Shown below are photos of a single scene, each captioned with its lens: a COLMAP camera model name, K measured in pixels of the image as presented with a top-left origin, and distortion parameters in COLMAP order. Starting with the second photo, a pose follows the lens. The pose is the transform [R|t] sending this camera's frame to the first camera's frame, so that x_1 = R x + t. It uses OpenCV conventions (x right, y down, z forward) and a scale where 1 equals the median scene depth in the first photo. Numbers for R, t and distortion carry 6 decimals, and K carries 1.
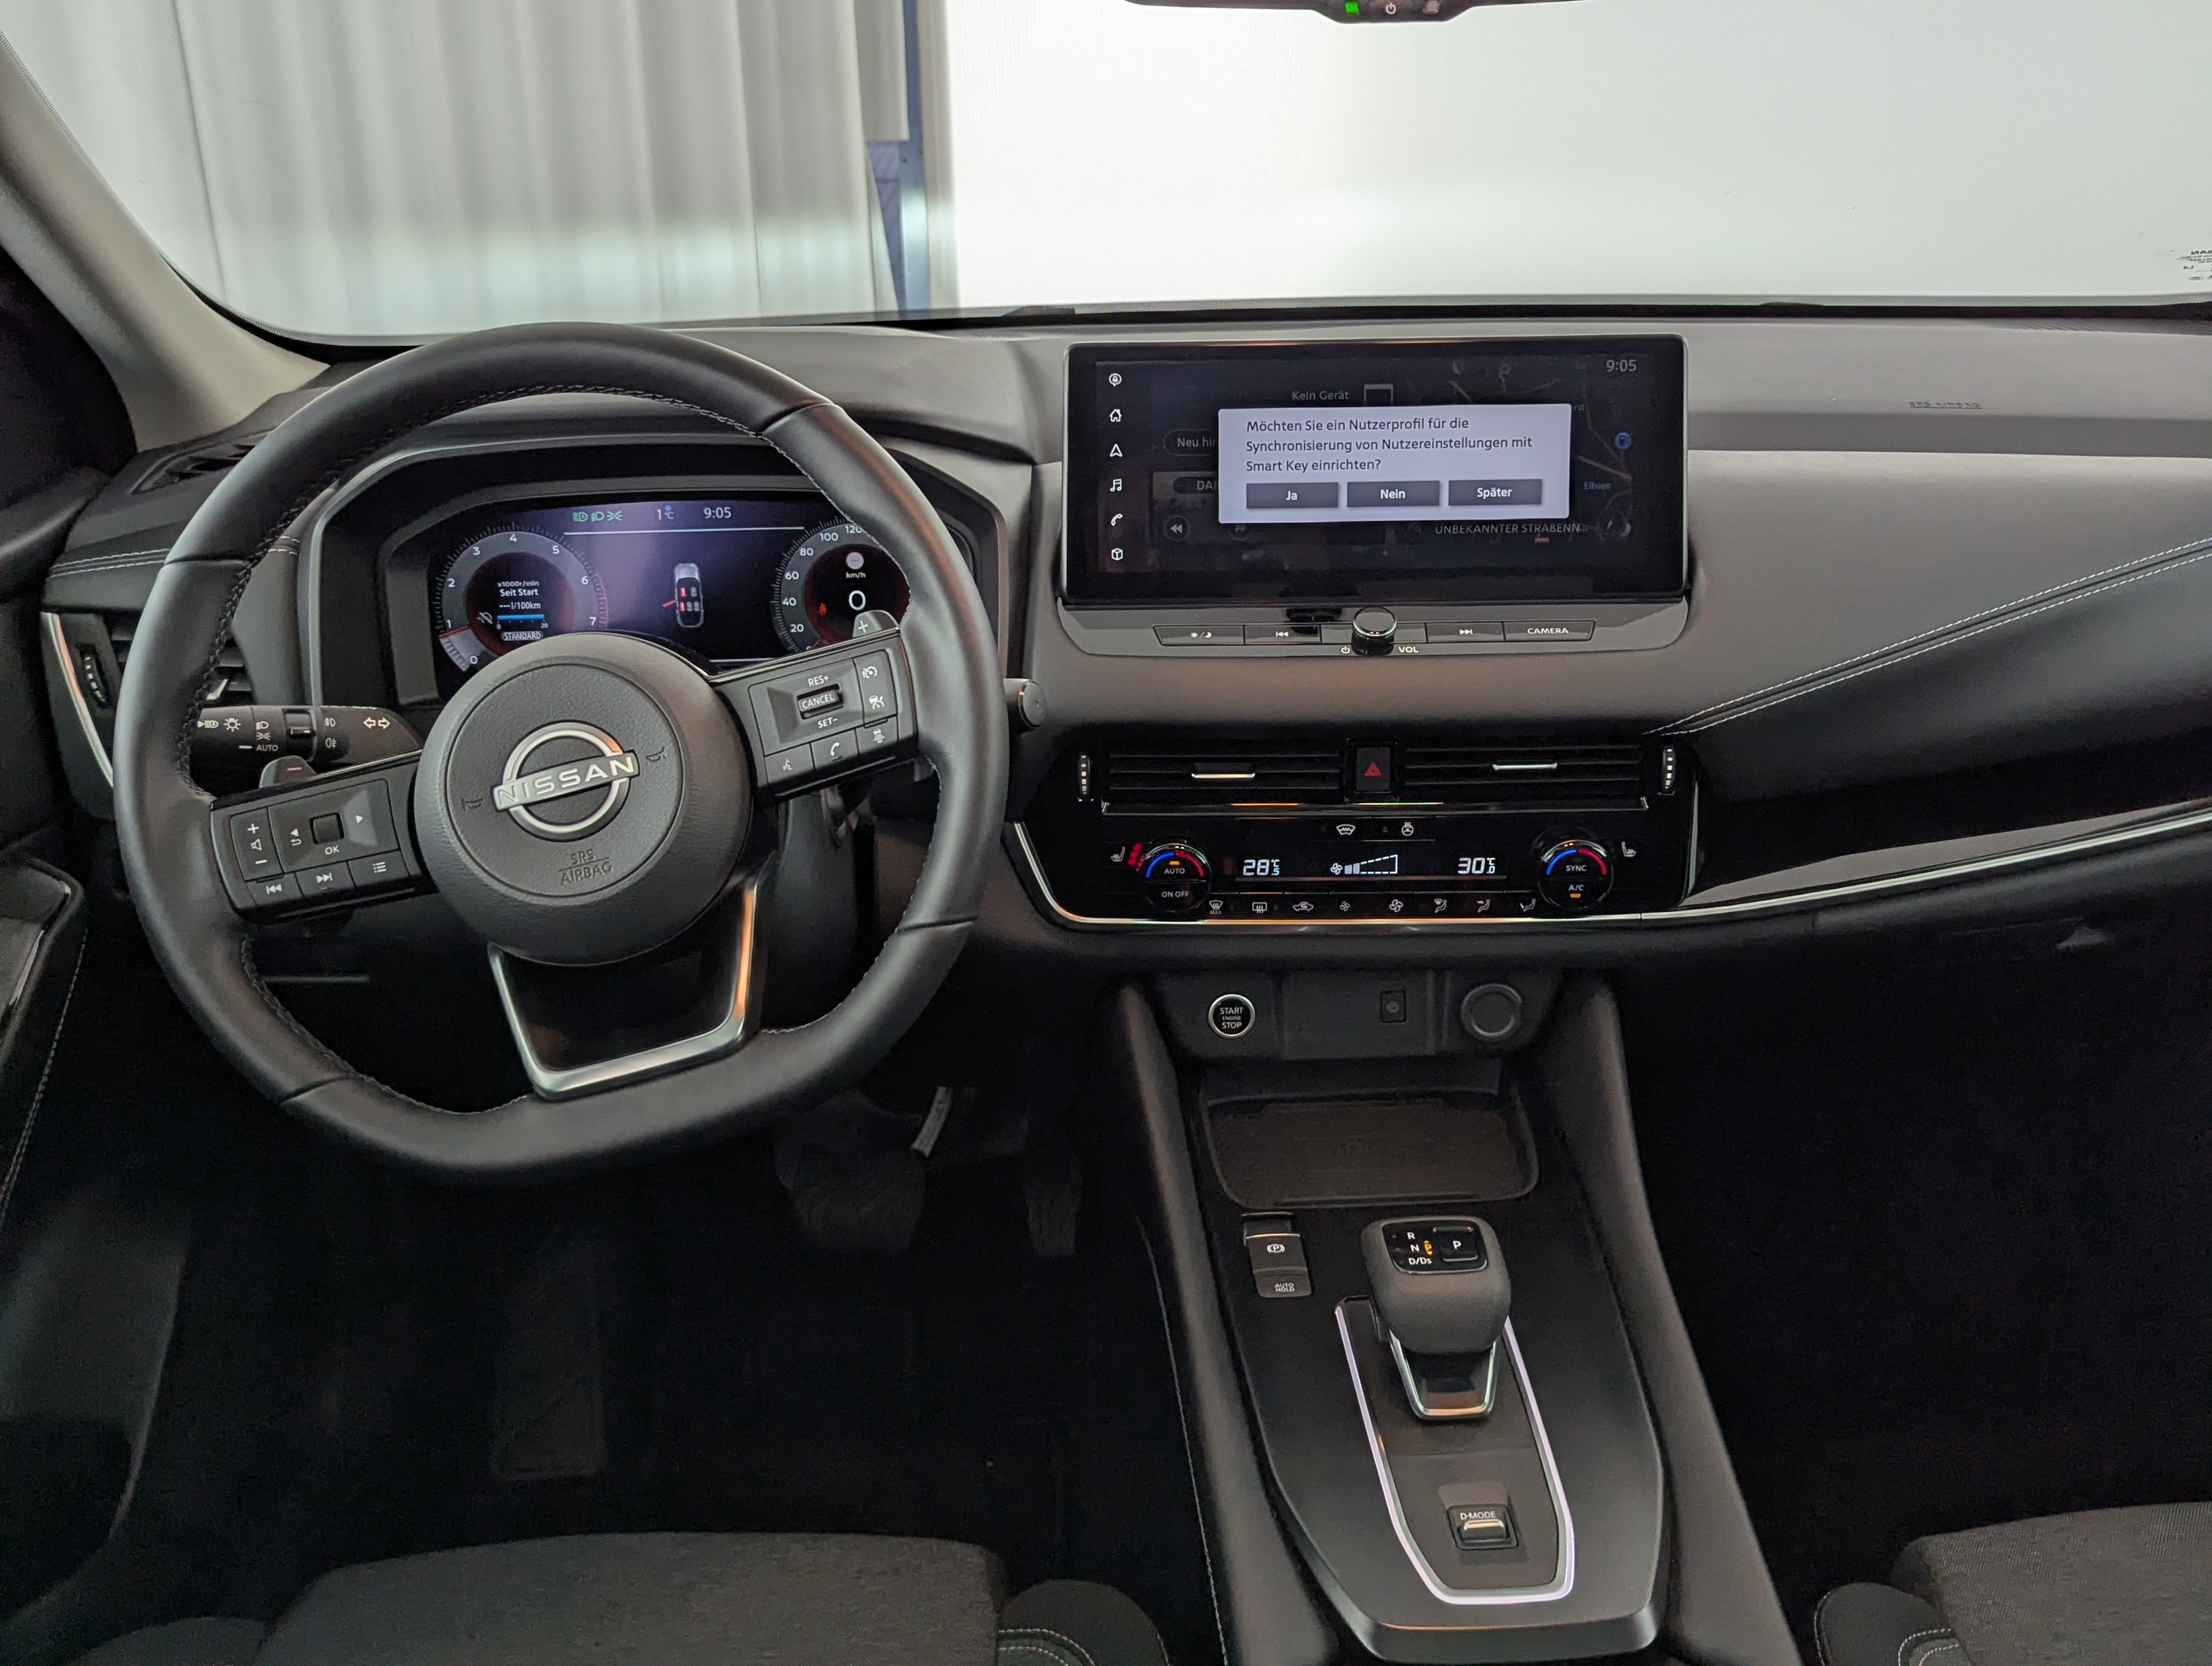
lens RADIAL K [[2098.1, 0, 1102.0], [0, 2098.1, 723.3], [0, 0, 1]] dist [0.113385, -0.002676]
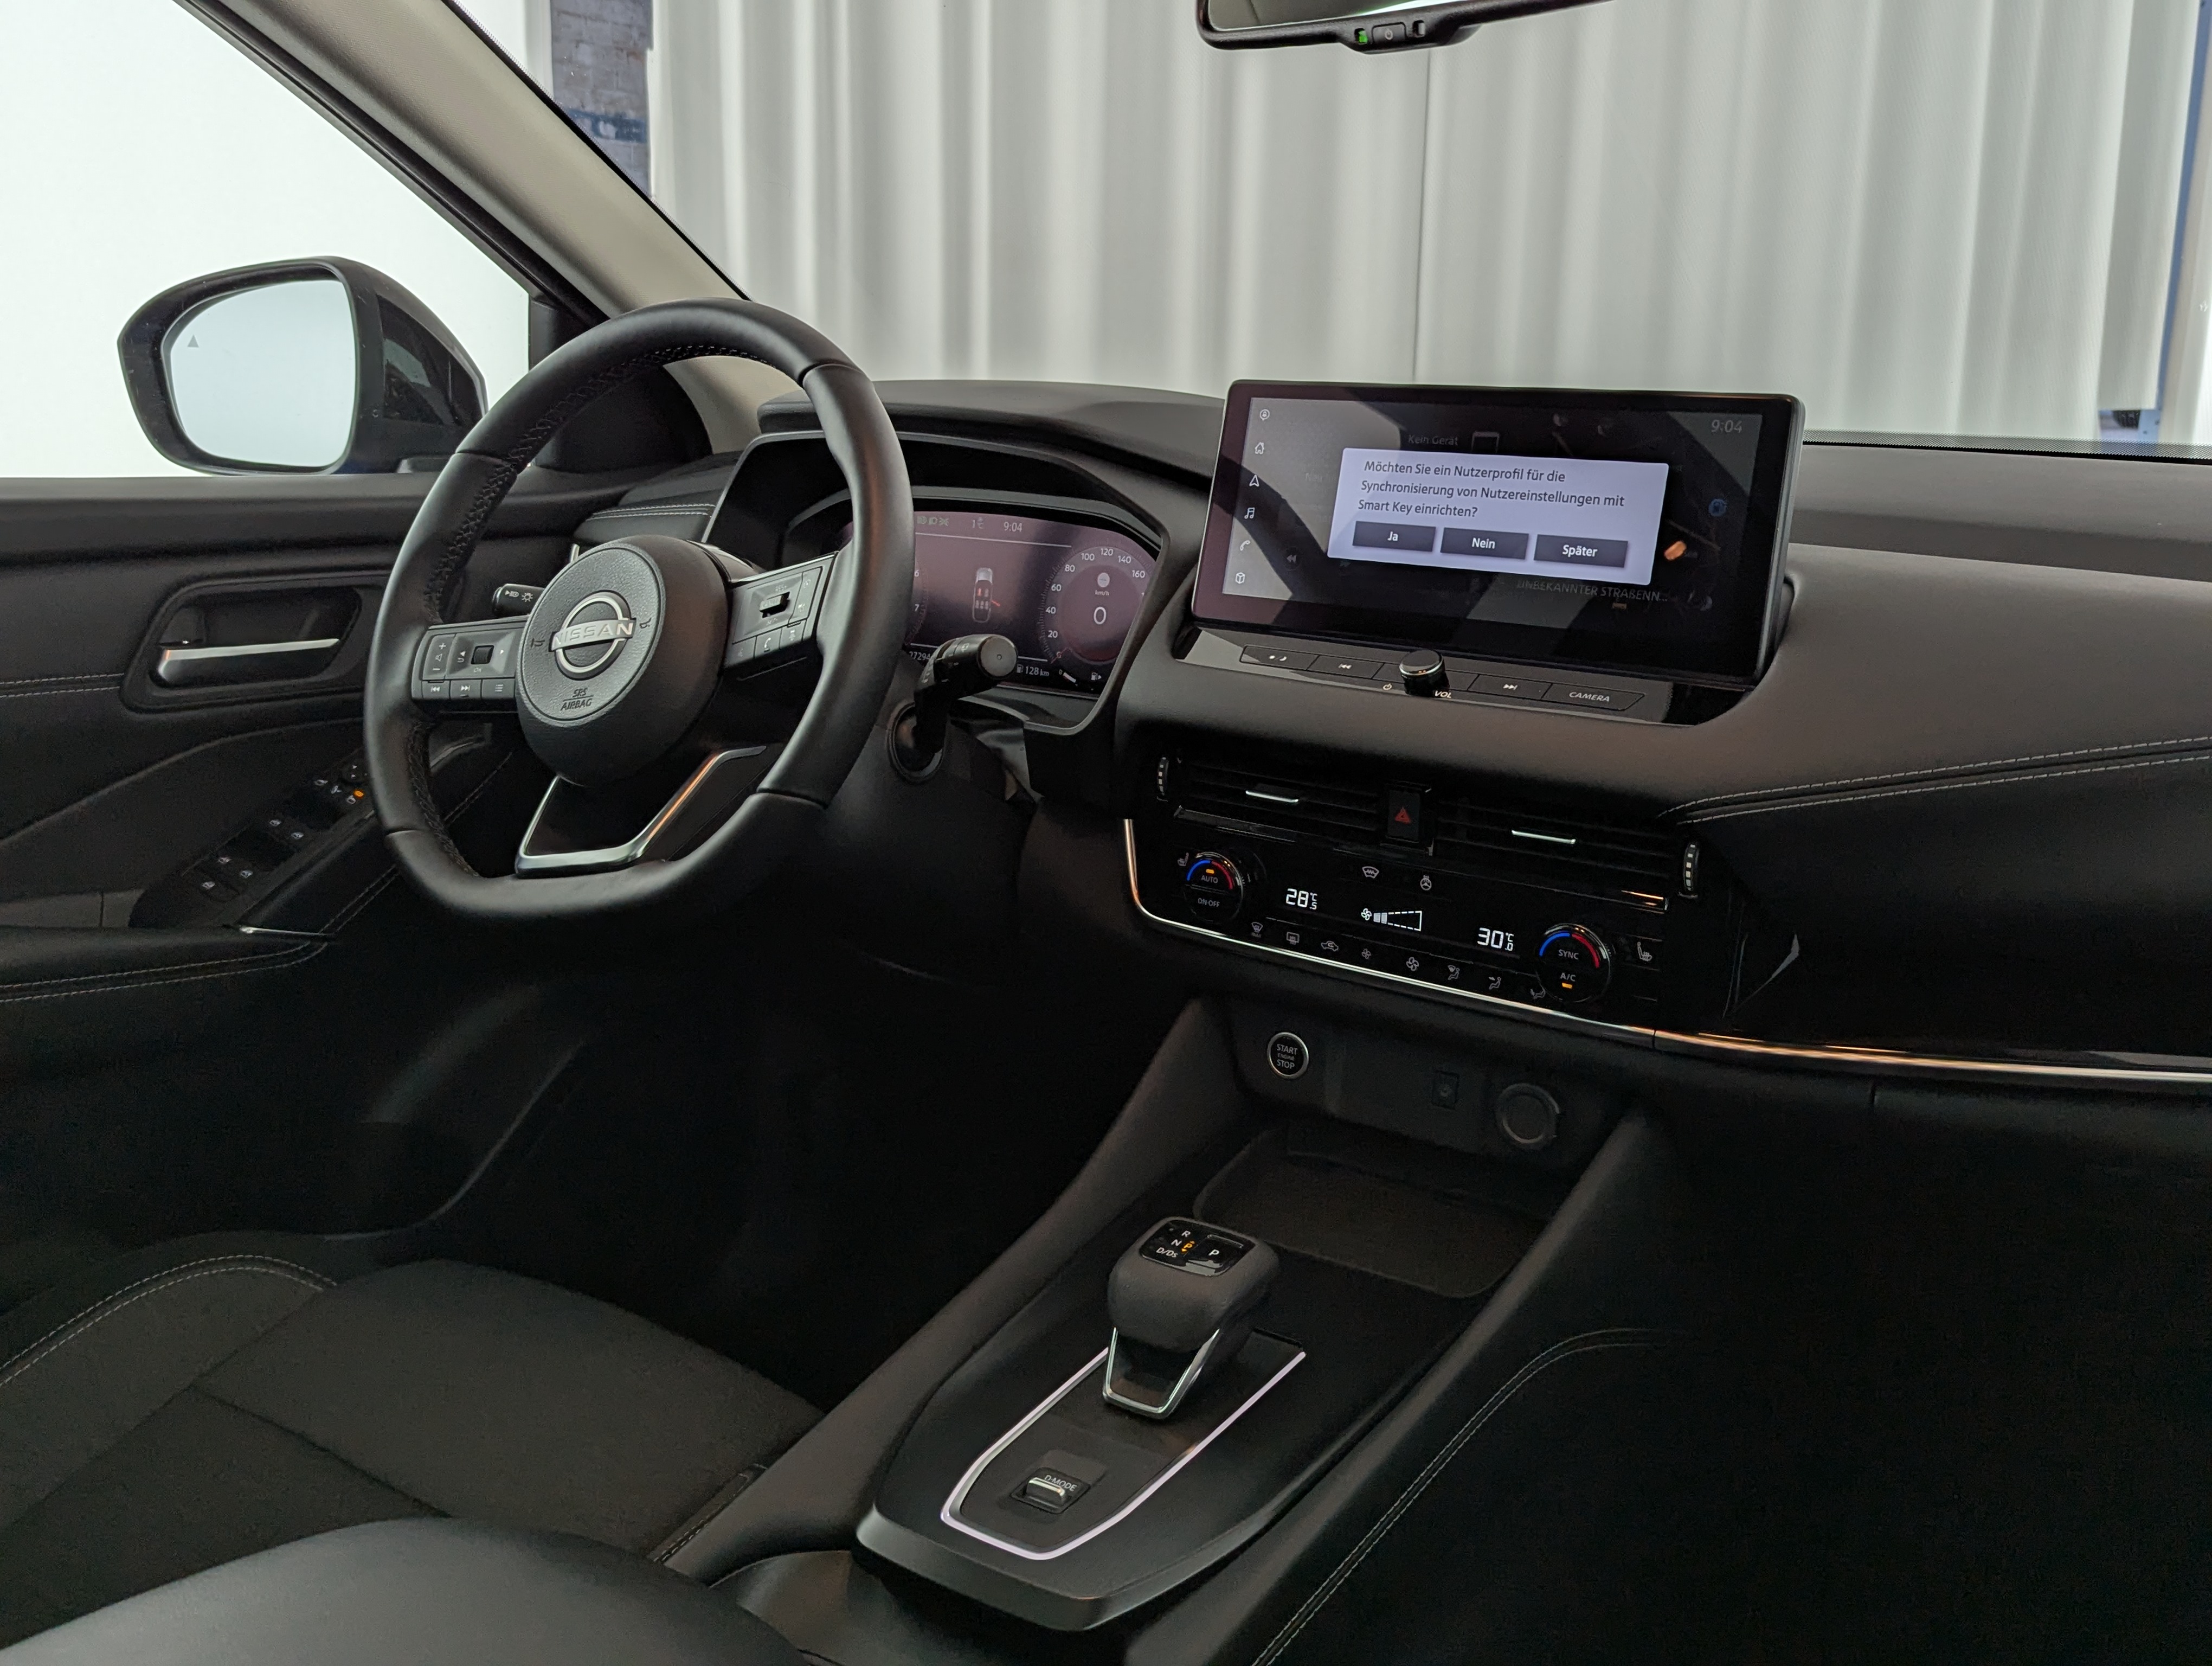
lens RADIAL K [[2003.7, 0, 1106.8], [0, 2003.7, 726.7], [0, 0, 1]] dist [0.077715, -0.152723]
pose [[0.803443, 0.141344, -0.578361, 0.546305], [-0.218839, 0.973520, -0.066089, 0.073079], [0.553705, 0.179667, 0.813099, 0.162380]]
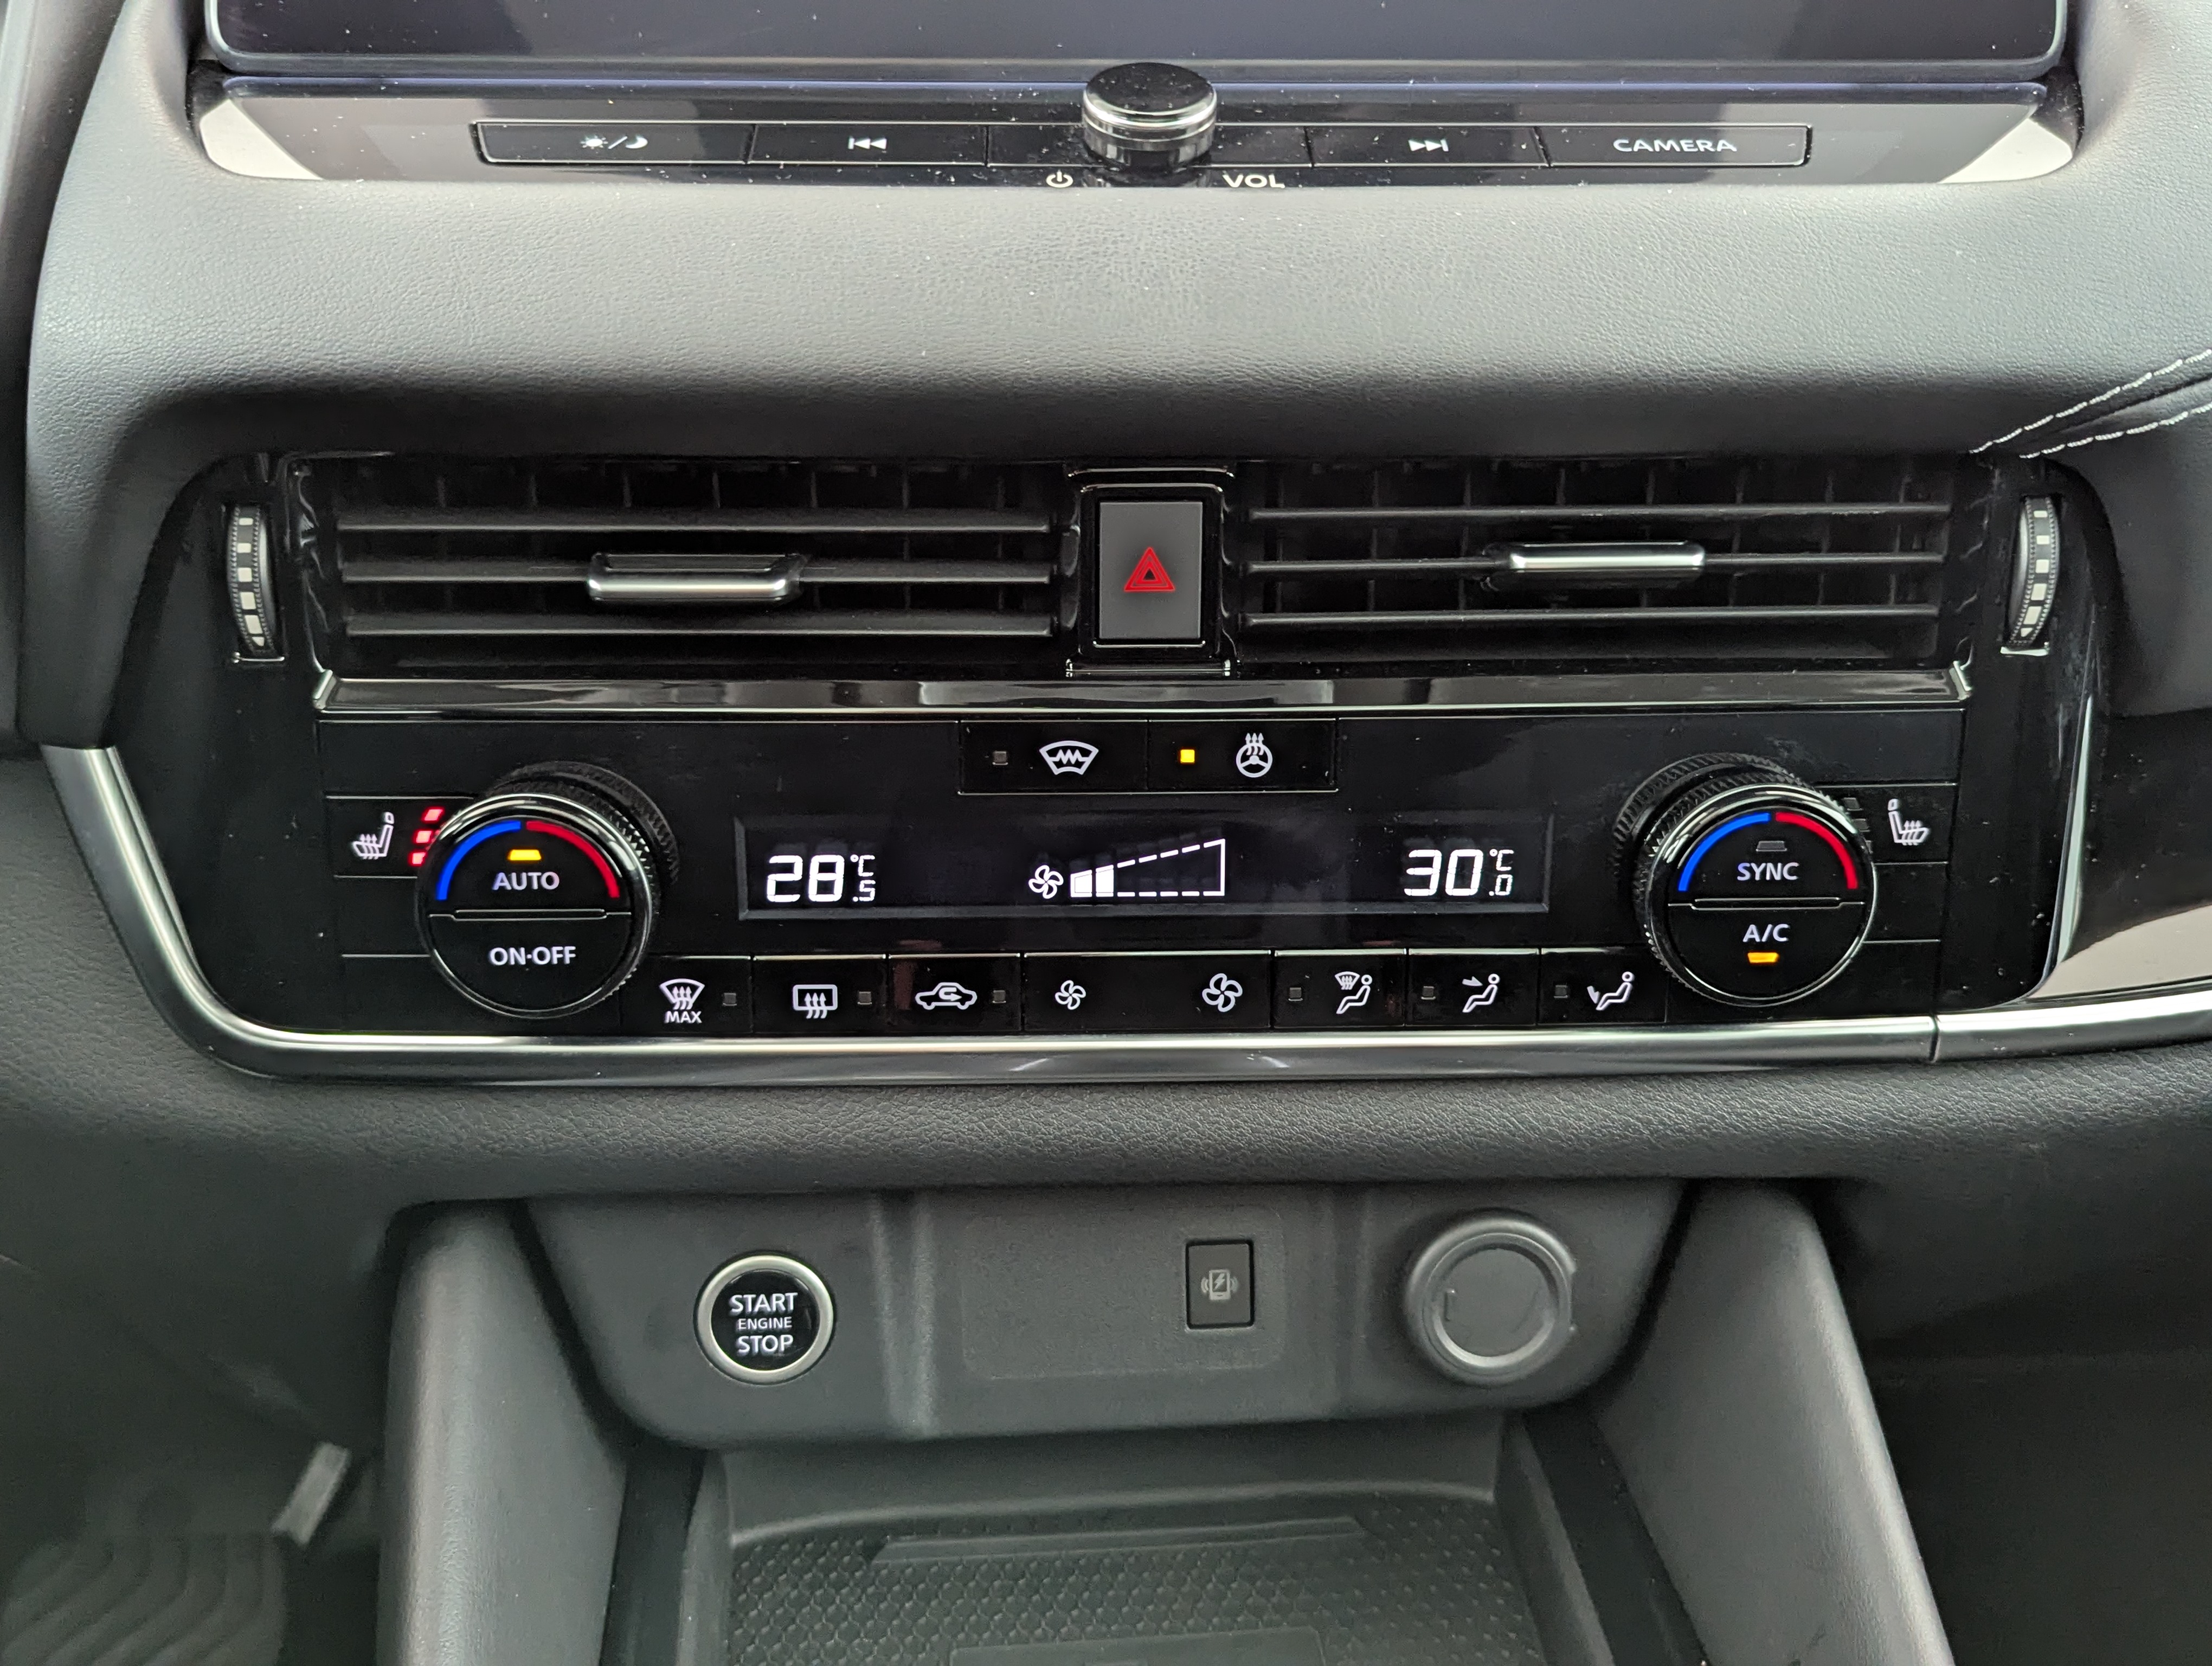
lens RADIAL K [[2003.7, 0, 1106.8], [0, 2003.7, 726.7], [0, 0, 1]] dist [0.077715, -0.152723]
pose [[0.998390, 0.008018, 0.056159, 0.104179], [-0.003502, 0.996784, -0.080064, 0.070752], [-0.056621, 0.079739, 0.995206, 0.686832]]
